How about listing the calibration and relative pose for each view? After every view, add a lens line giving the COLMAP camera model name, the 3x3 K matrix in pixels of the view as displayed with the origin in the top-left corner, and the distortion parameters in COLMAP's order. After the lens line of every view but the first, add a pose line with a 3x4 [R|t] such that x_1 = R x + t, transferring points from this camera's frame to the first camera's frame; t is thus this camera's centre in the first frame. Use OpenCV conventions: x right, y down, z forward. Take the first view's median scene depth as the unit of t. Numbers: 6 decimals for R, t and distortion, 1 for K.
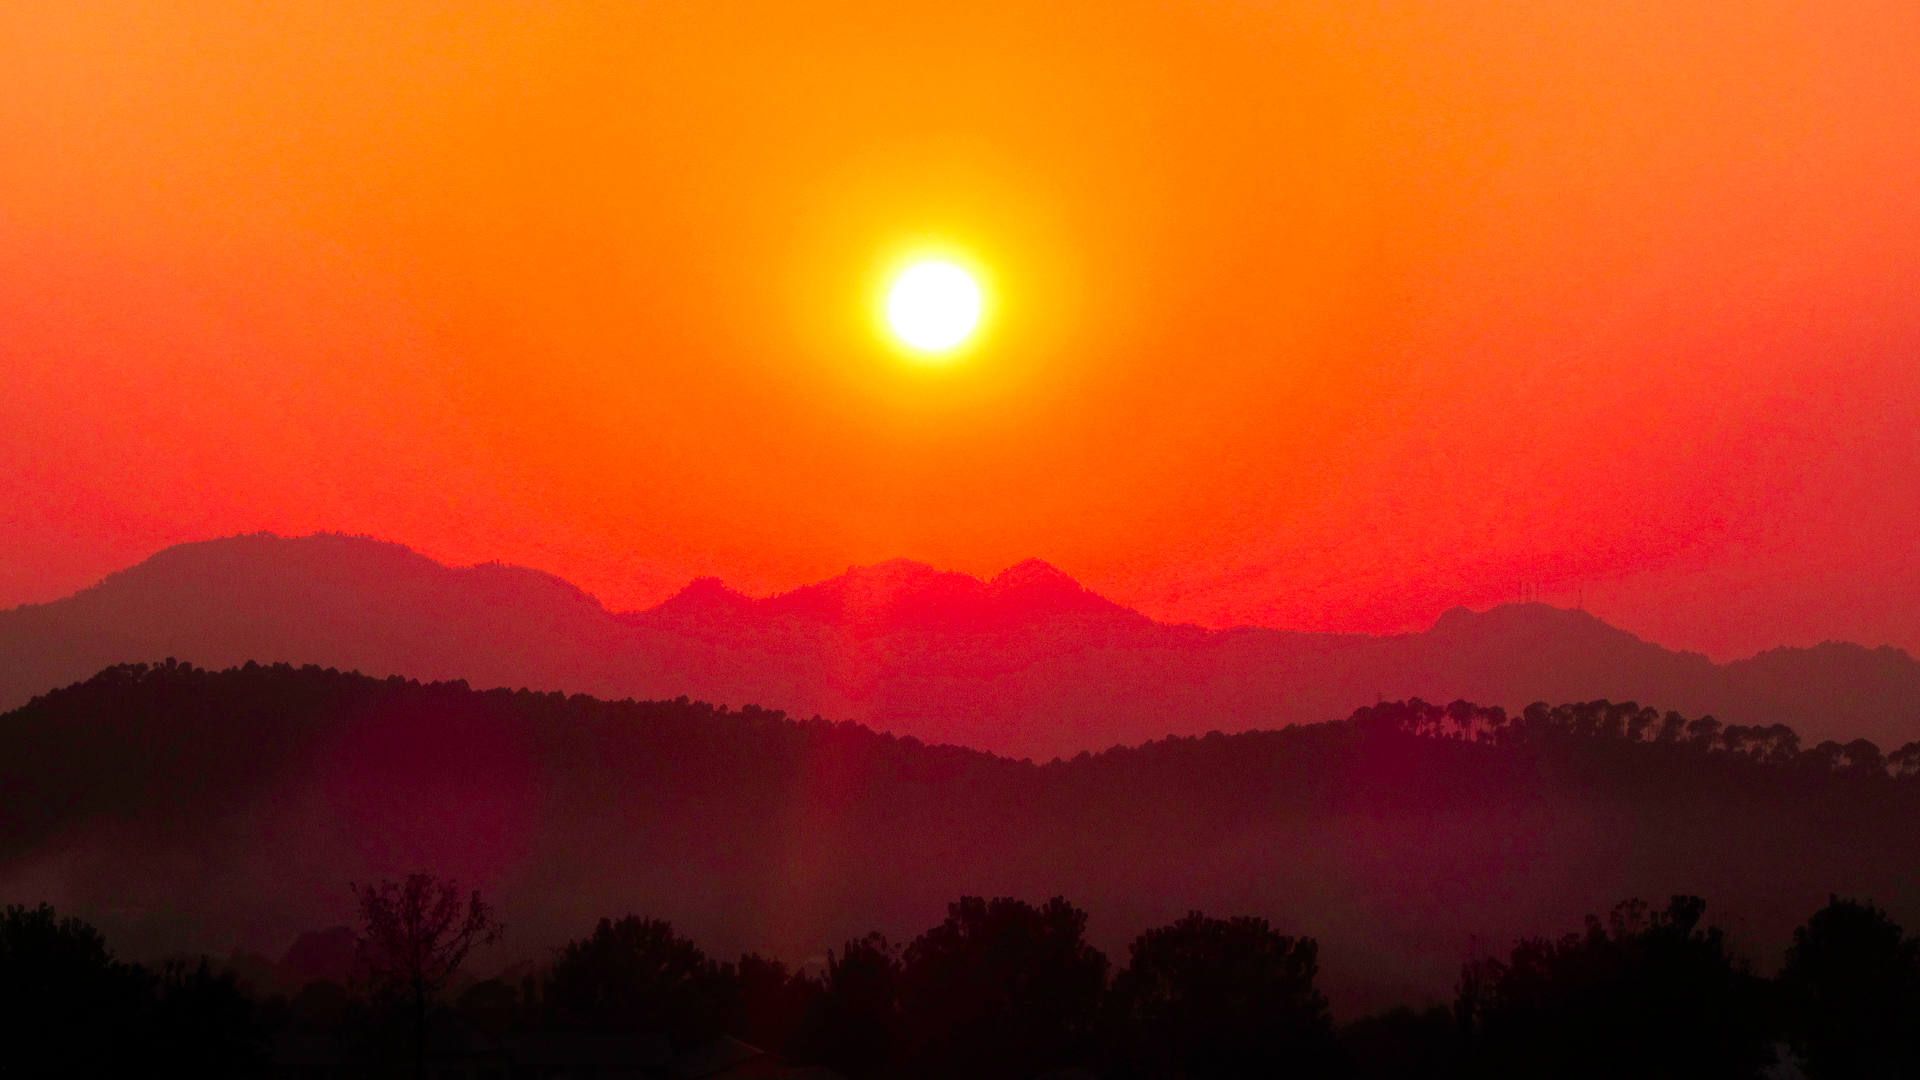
lens RADIAL K [[1319.0, 0, 966.0], [0, 1319.0, 543.2], [0, 0, 1]] dist [0.003609, -0.001805]
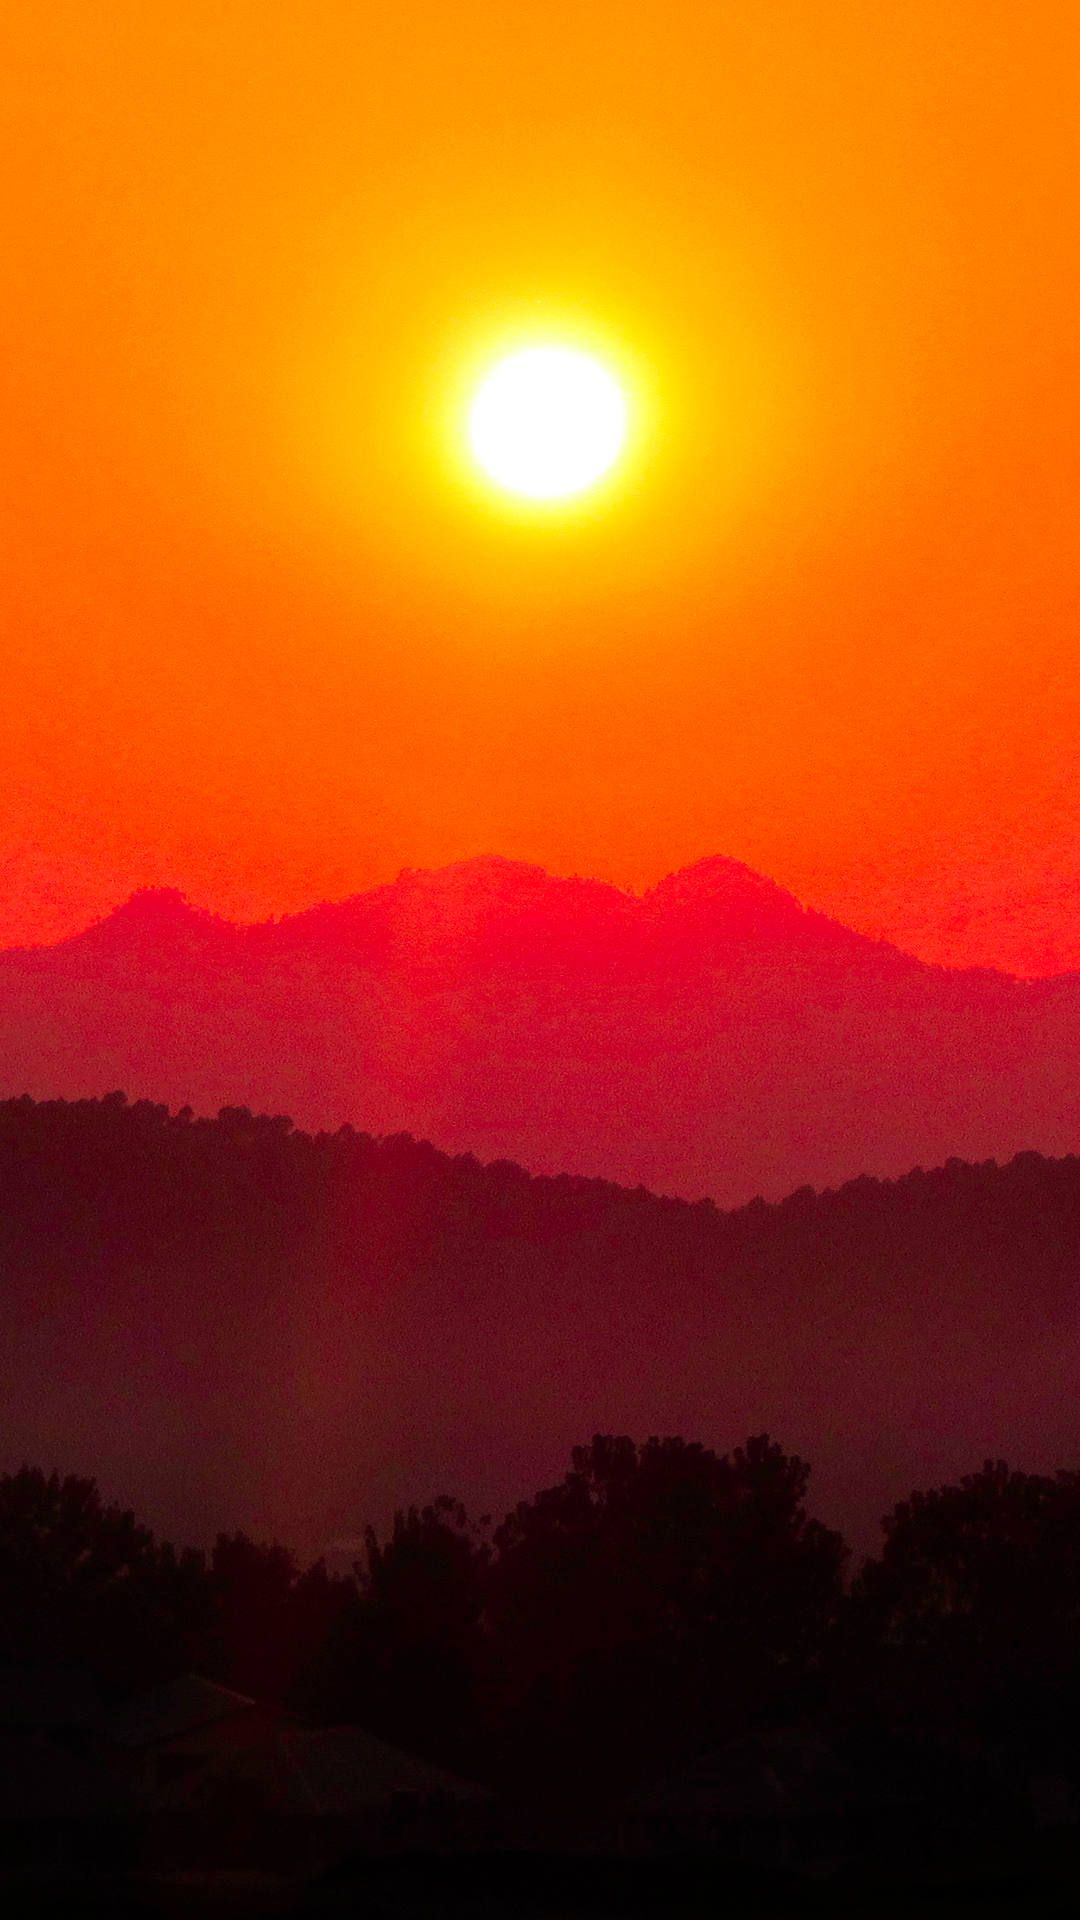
lens RADIAL K [[1319.0, 0, 534.1], [0, 1319.0, 957.9], [0, 0, 1]] dist [0.003609, -0.001805]
pose [[1.000000, -0.000146, -0.000594, -0.029629], [0.000146, 1.000000, -0.000590, 0.057045], [0.000594, 0.000590, 1.000000, 0.416695]]
